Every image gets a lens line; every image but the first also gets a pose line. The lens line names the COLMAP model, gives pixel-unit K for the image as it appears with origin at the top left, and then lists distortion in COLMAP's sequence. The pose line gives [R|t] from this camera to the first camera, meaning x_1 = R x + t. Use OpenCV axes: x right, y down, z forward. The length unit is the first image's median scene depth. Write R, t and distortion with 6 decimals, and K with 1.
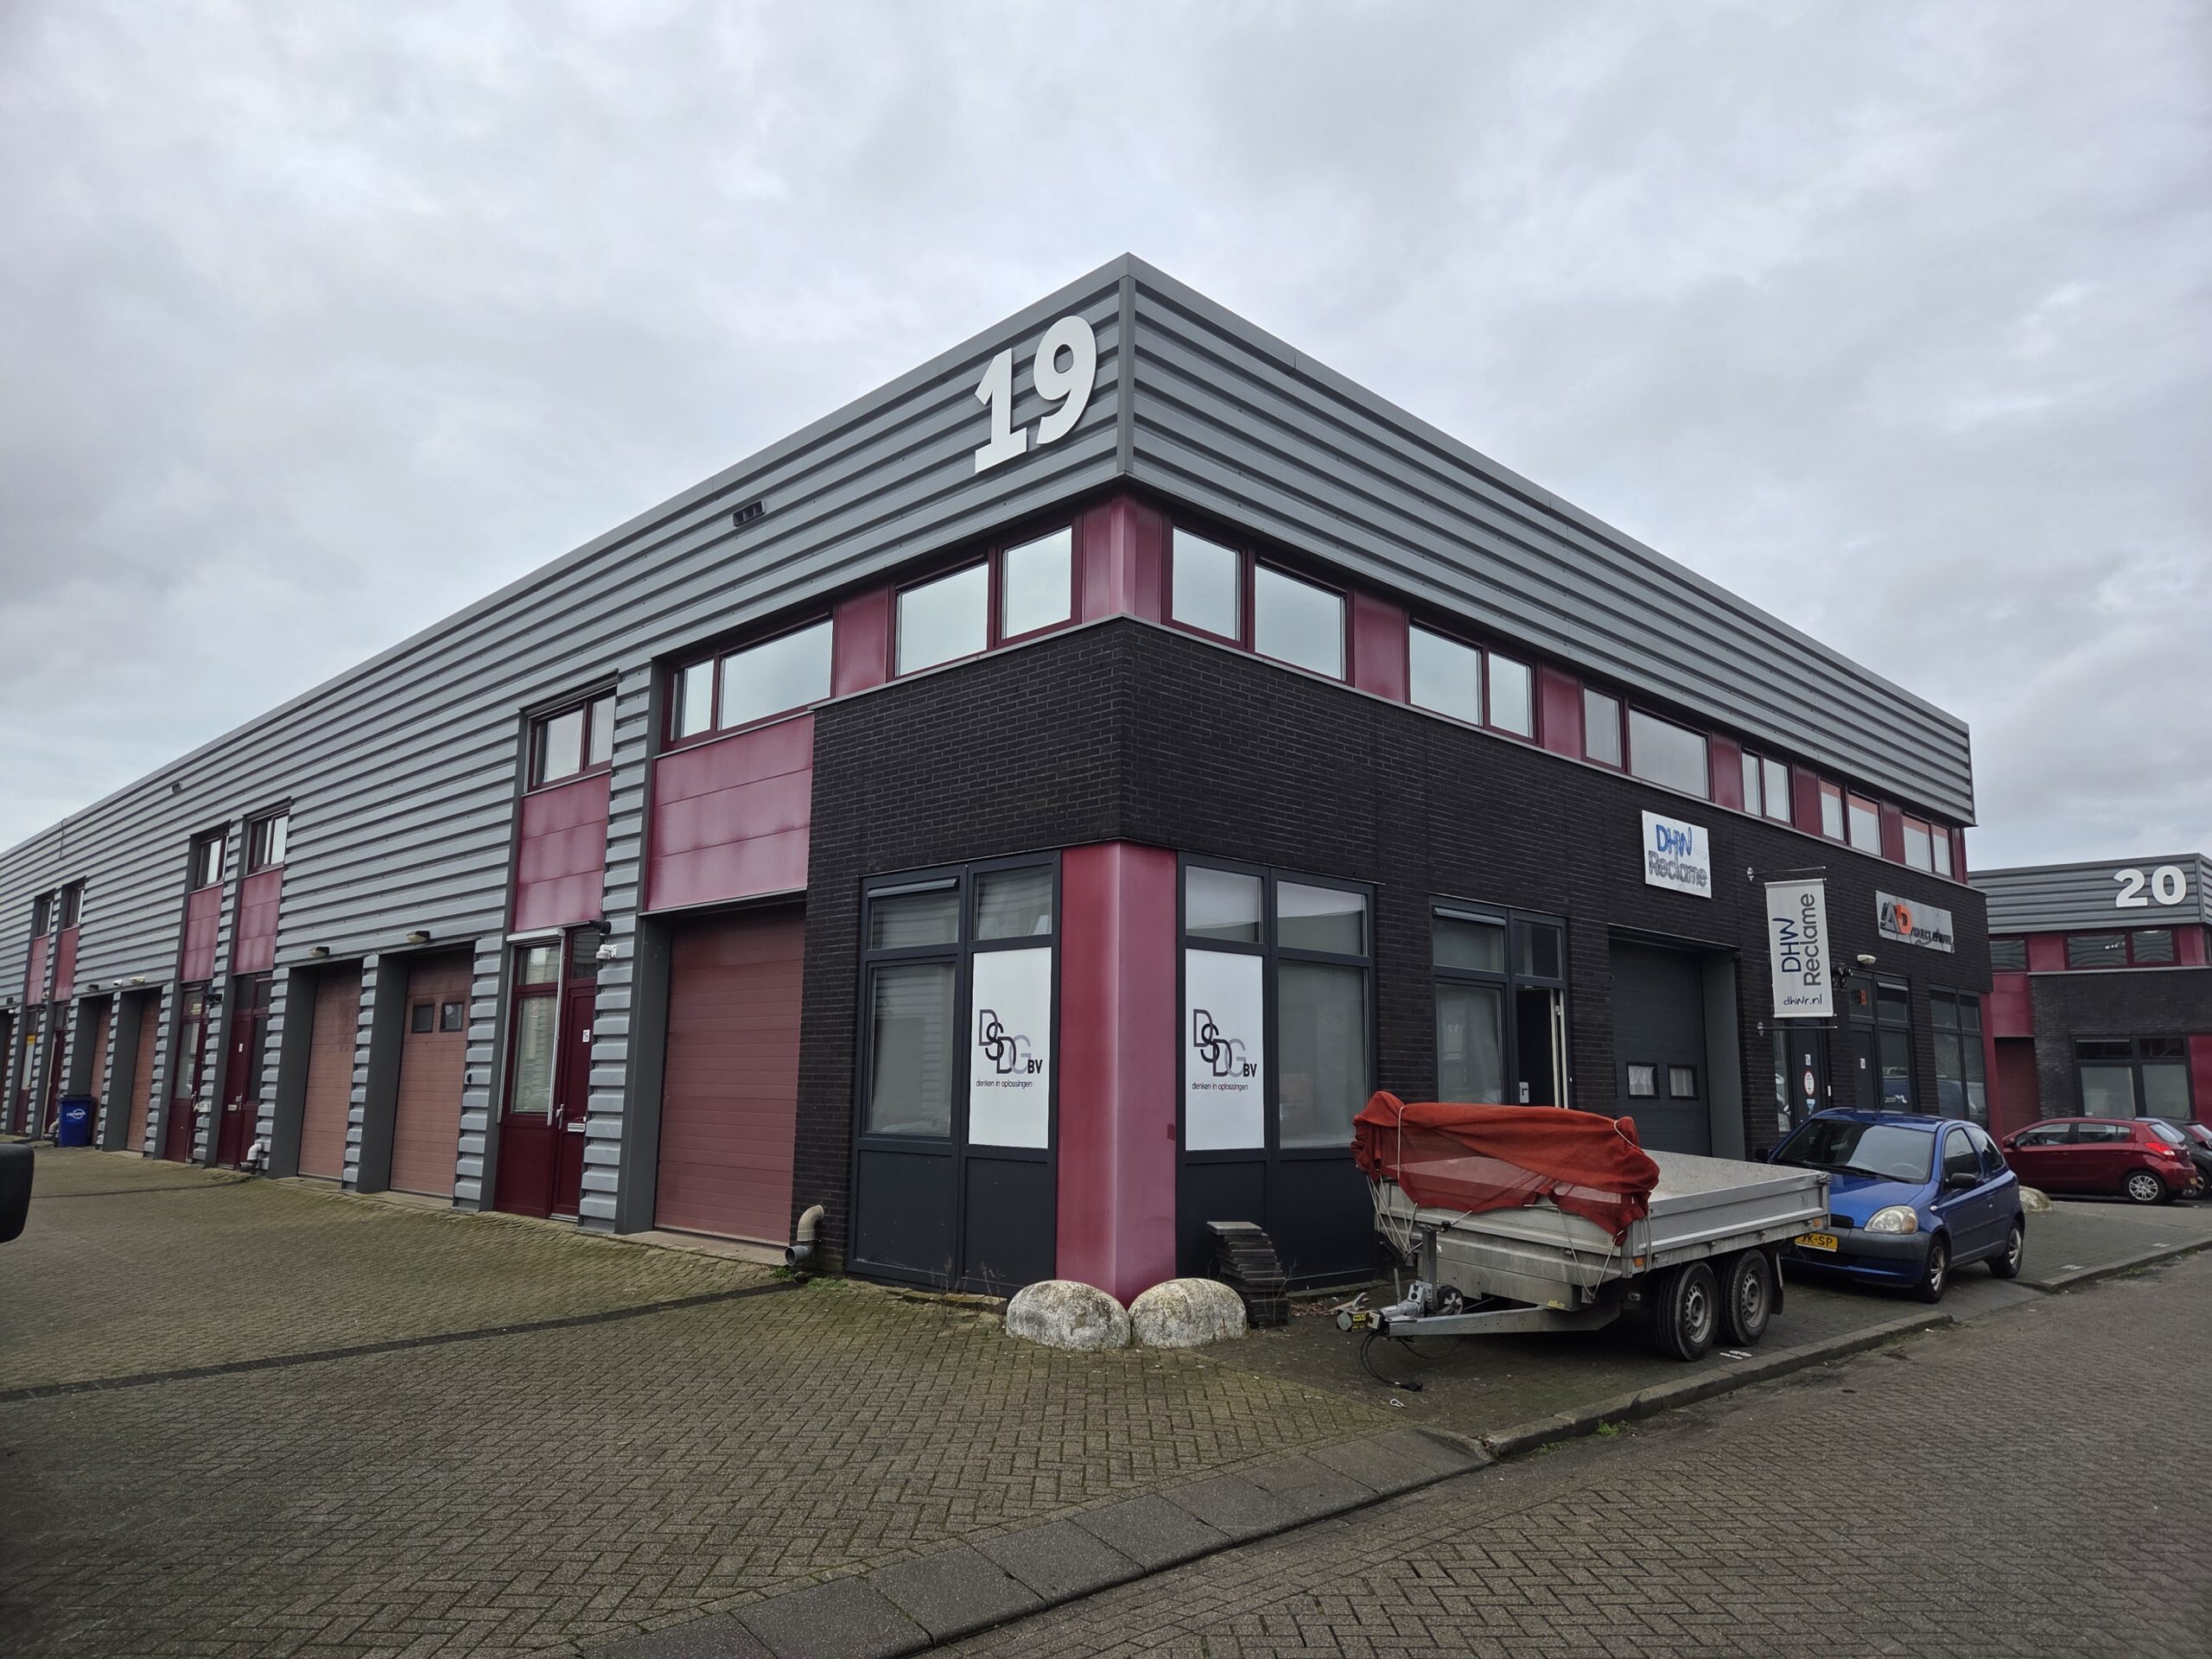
lens RADIAL K [[1490.6, 0, 1106.0], [0, 1490.6, 829.5], [0, 0, 1]] dist [0.075527, -0.001195]
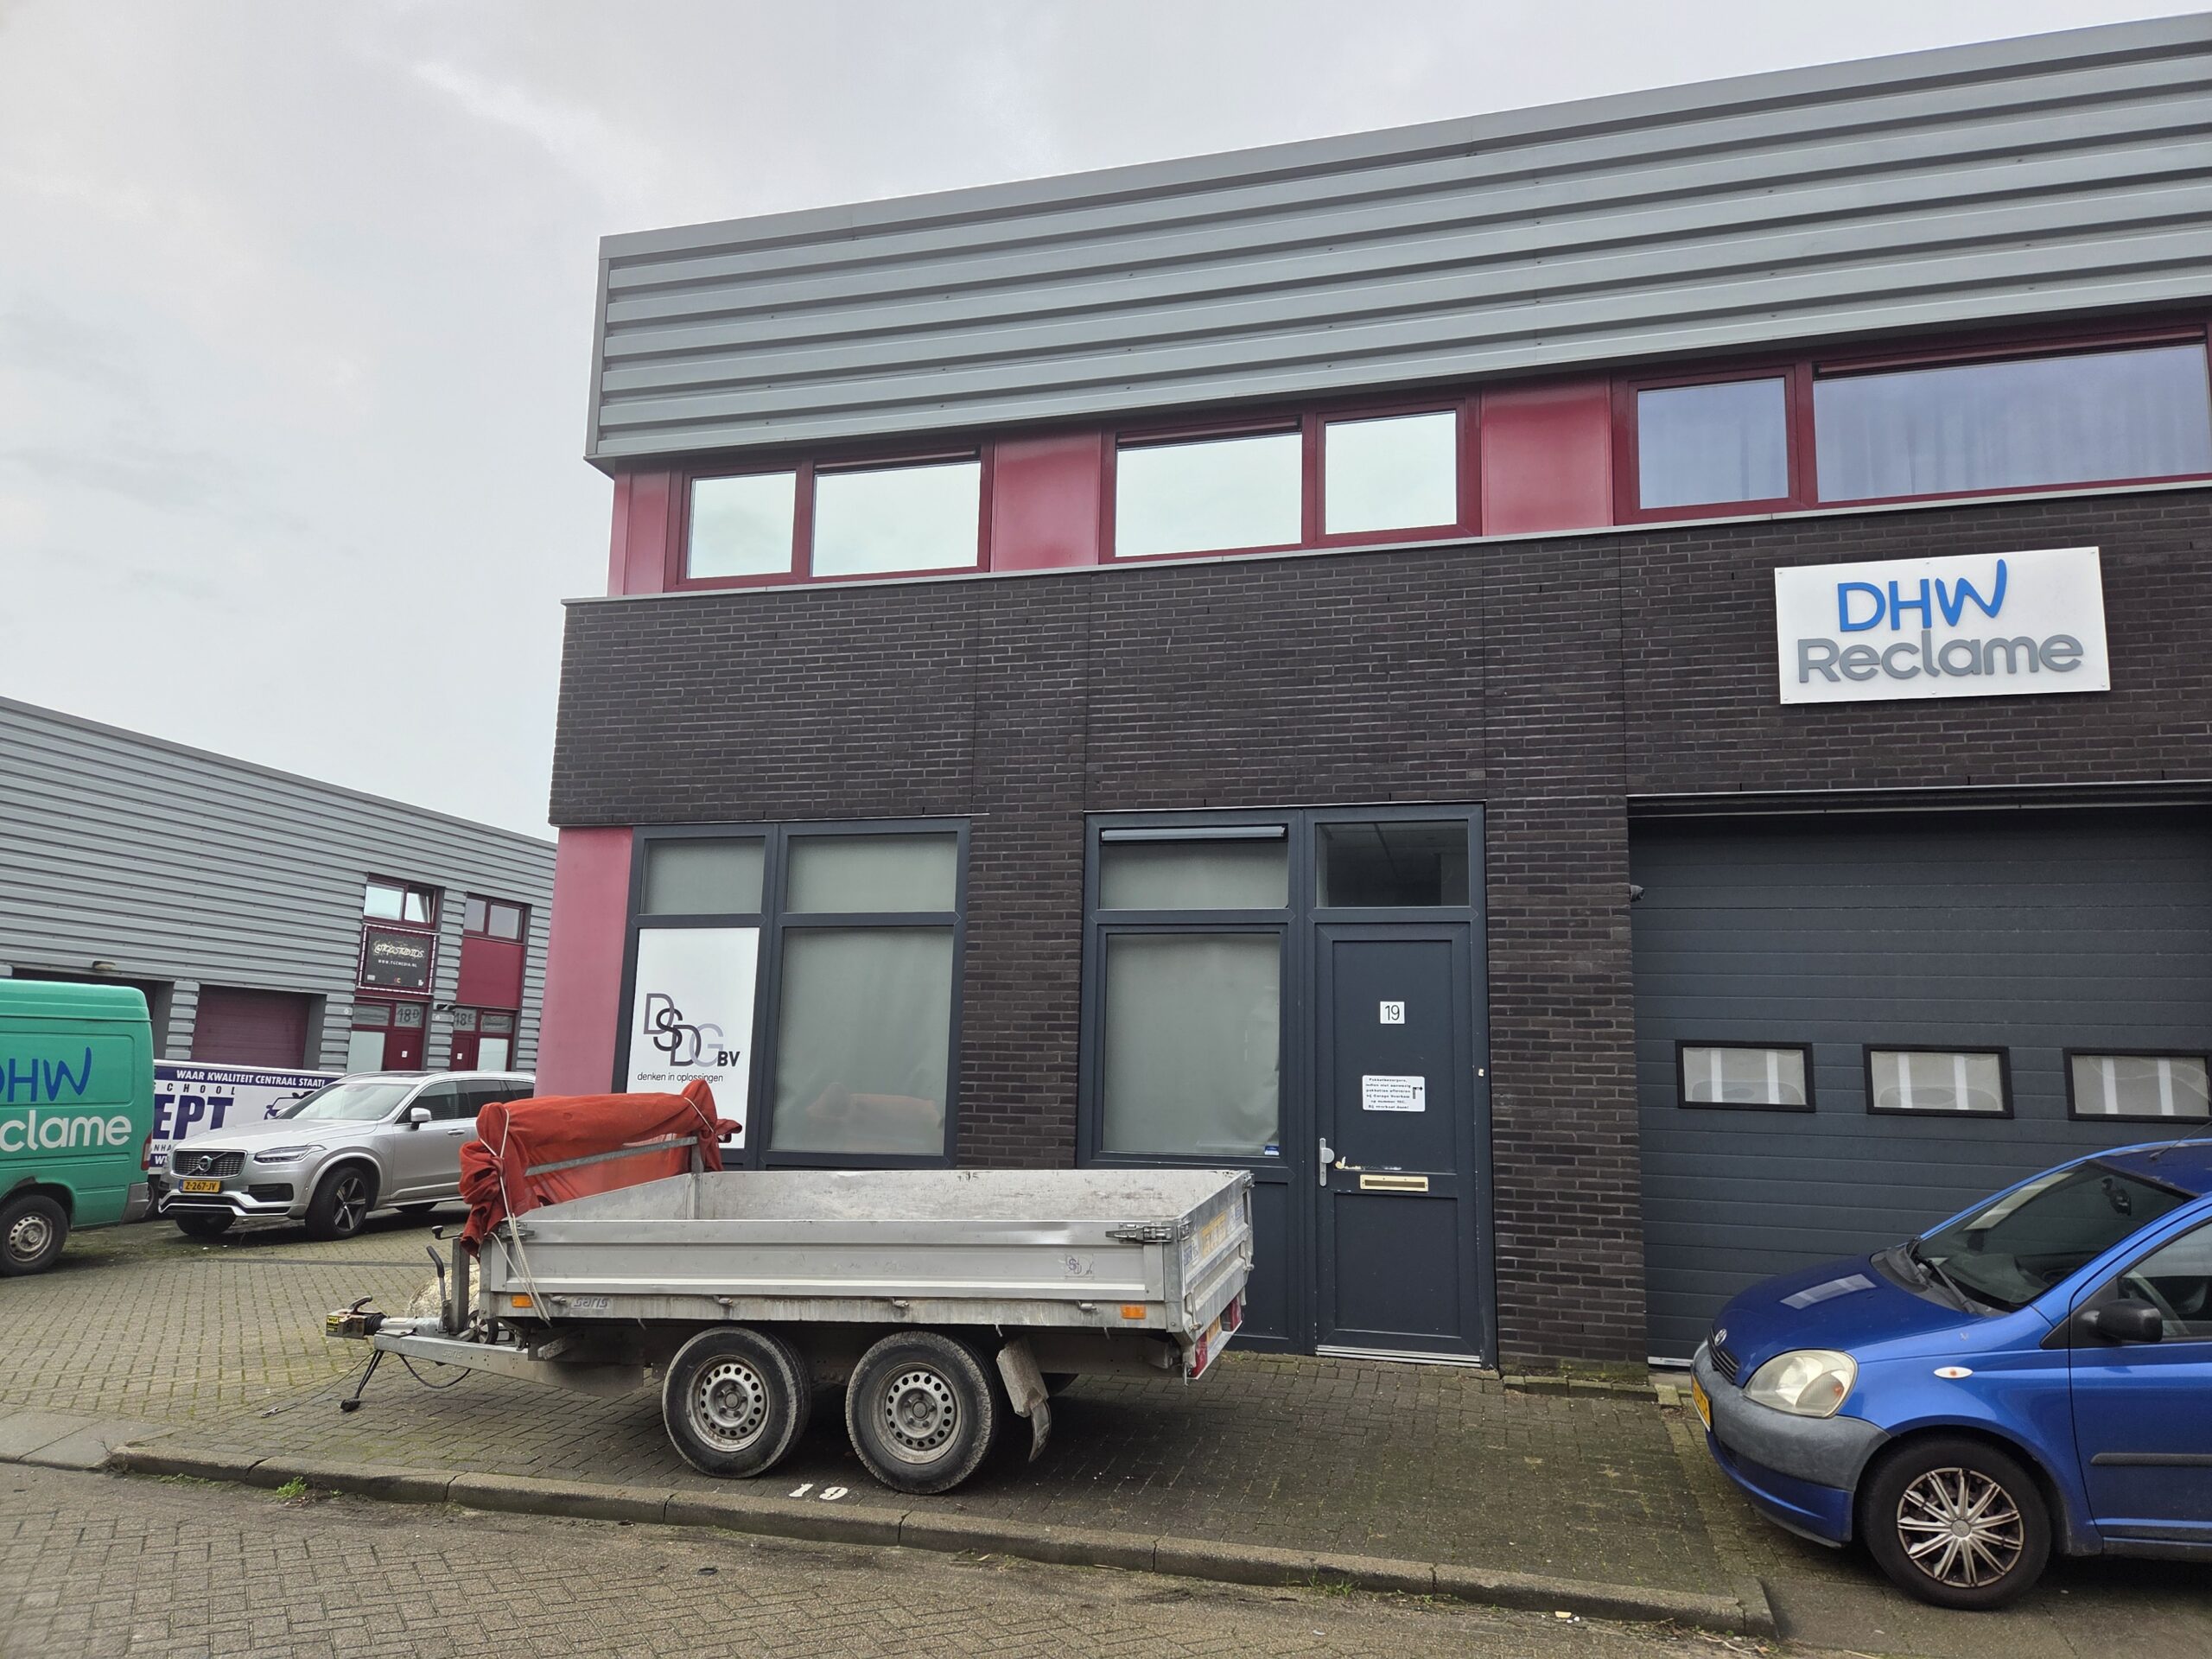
lens RADIAL K [[1490.6, 0, 1106.0], [0, 1490.6, 829.5], [0, 0, 1]] dist [0.075527, -0.001195]
pose [[0.504426, -0.152403, -0.849899, 0.827558], [0.128735, 0.986573, -0.100506, 0.123501], [0.853804, -0.058714, 0.517273, 0.631244]]
